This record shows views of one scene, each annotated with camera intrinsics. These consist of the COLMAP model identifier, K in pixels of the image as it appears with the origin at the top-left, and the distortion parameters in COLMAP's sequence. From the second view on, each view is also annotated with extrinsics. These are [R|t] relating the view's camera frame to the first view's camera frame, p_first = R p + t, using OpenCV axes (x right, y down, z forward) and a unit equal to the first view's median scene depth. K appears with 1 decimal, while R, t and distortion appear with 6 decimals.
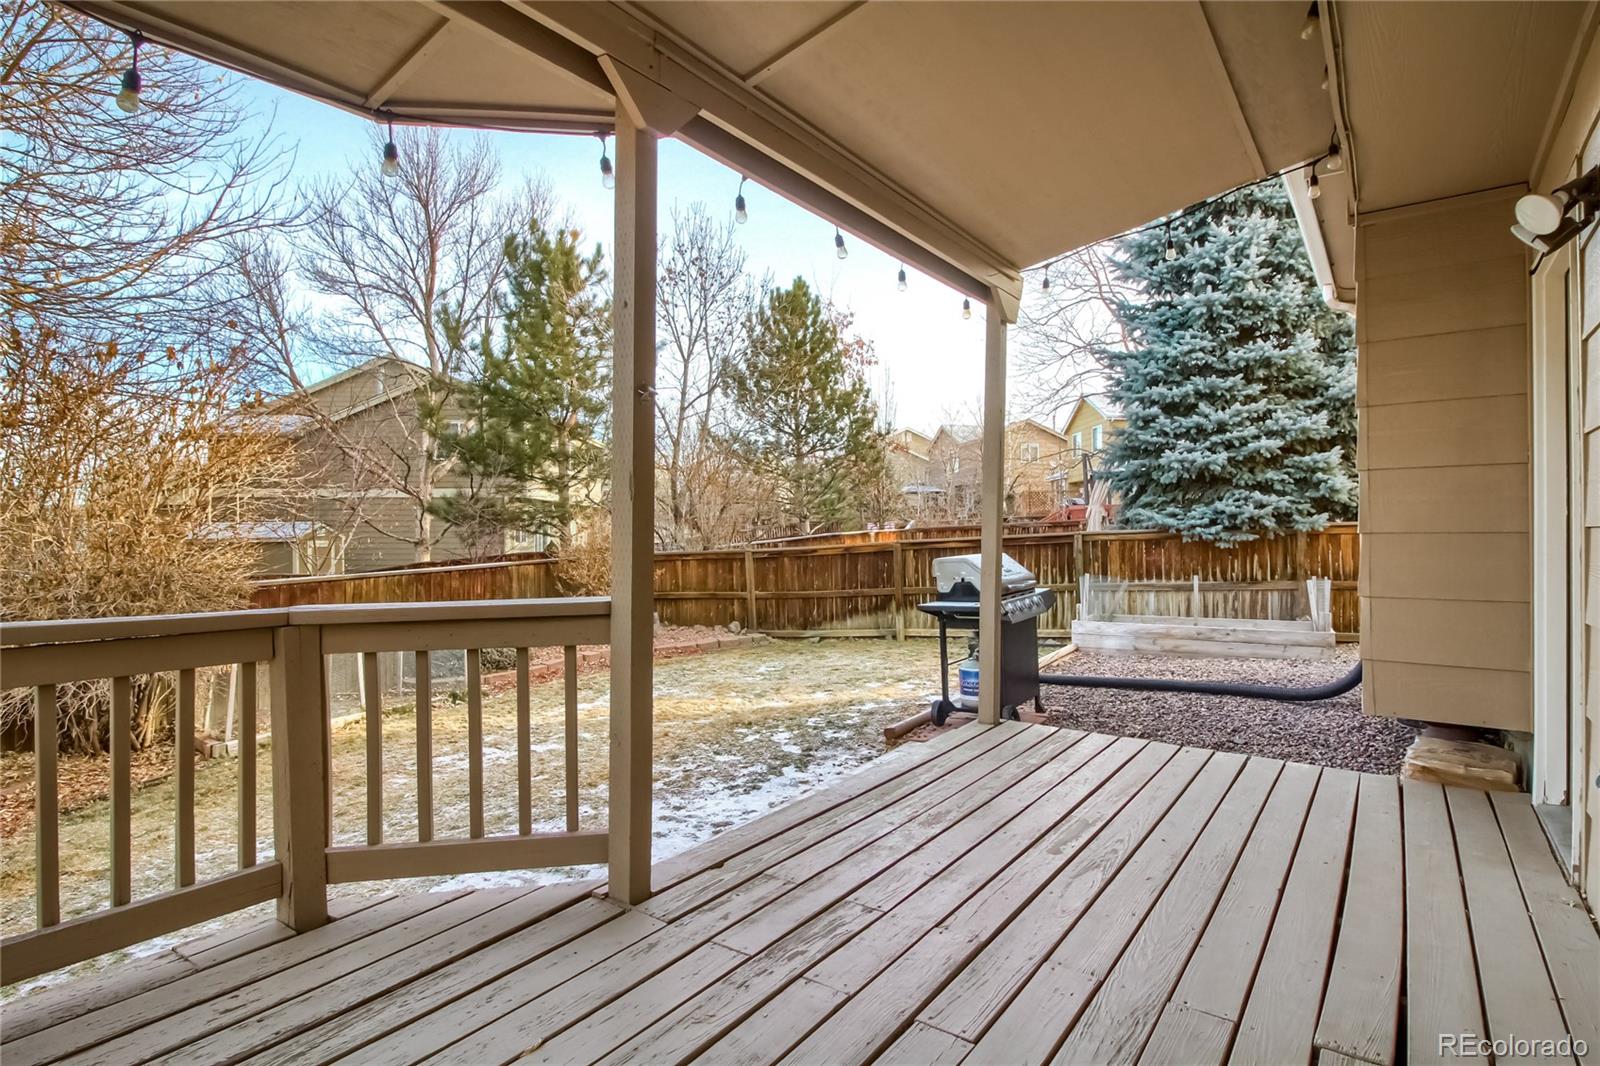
lens RADIAL K [[861.3, 0, 792.0], [0, 861.3, 532.4], [0, 0, 1]] dist [-0.000336, -0.002615]
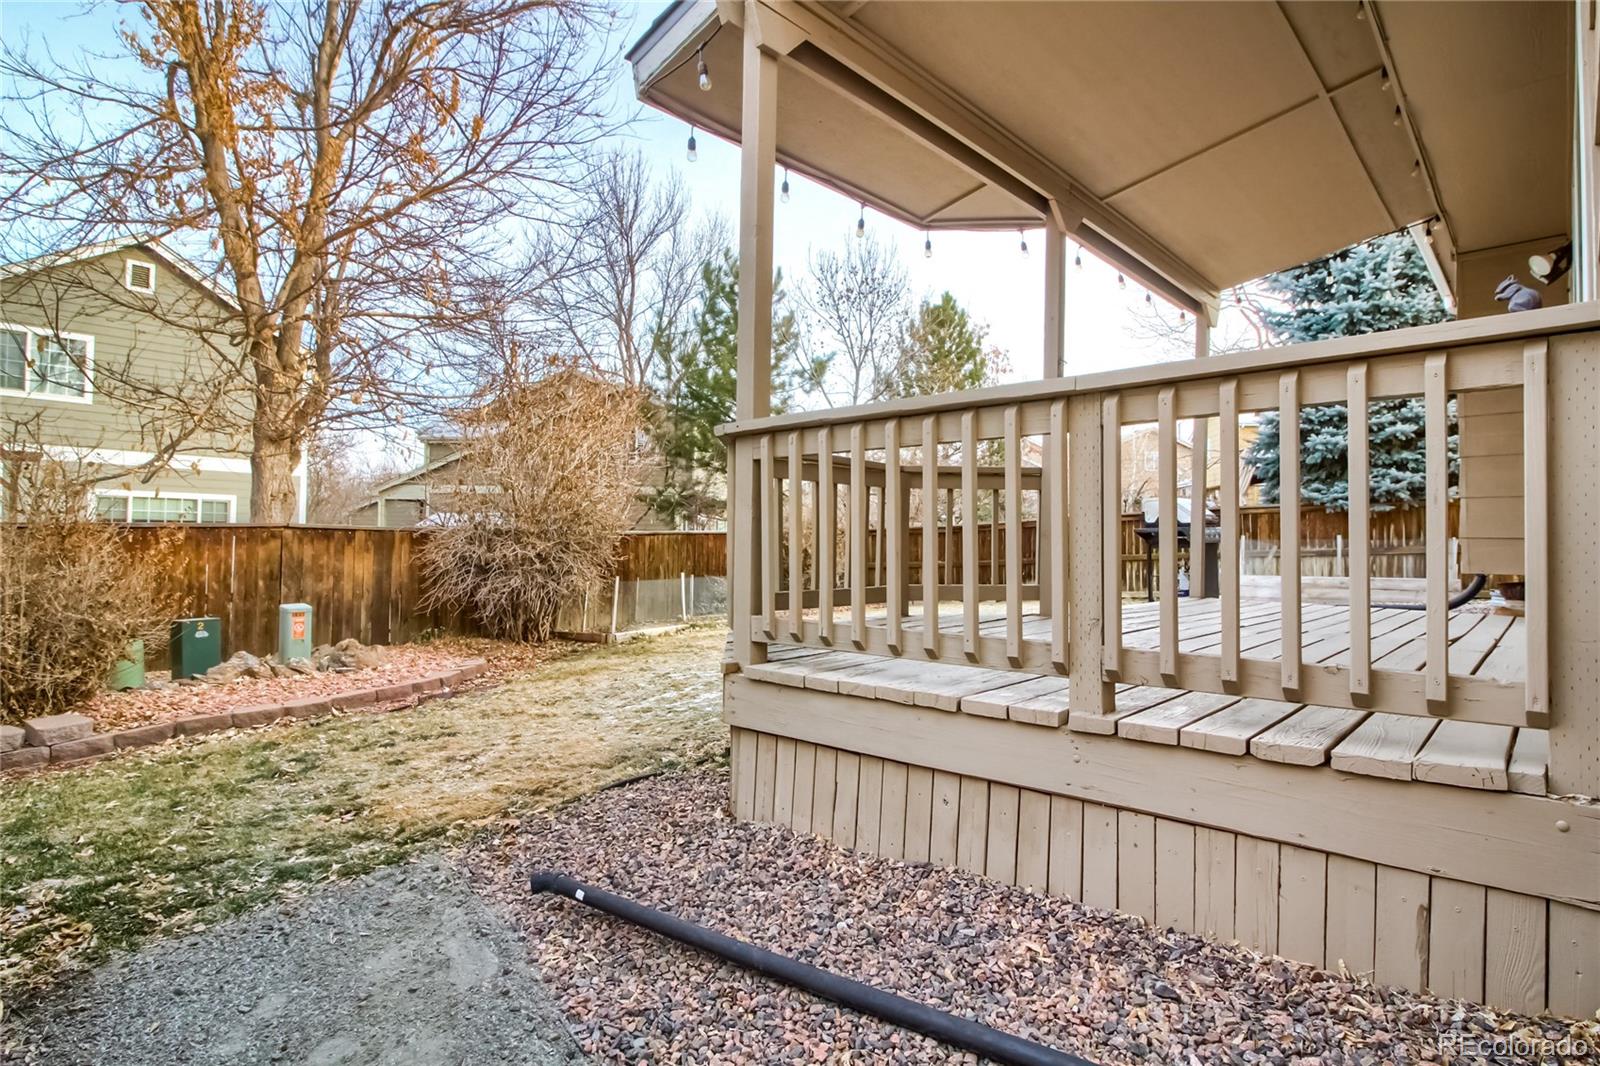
lens RADIAL K [[861.3, 0, 808.2], [0, 861.3, 533.4], [0, 0, 1]] dist [-0.000336, -0.002615]
pose [[0.994452, 0.008796, -0.104822, -0.126055], [-0.010266, 0.999856, -0.013497, 0.062181], [0.104688, 0.014498, 0.994399, -0.242513]]
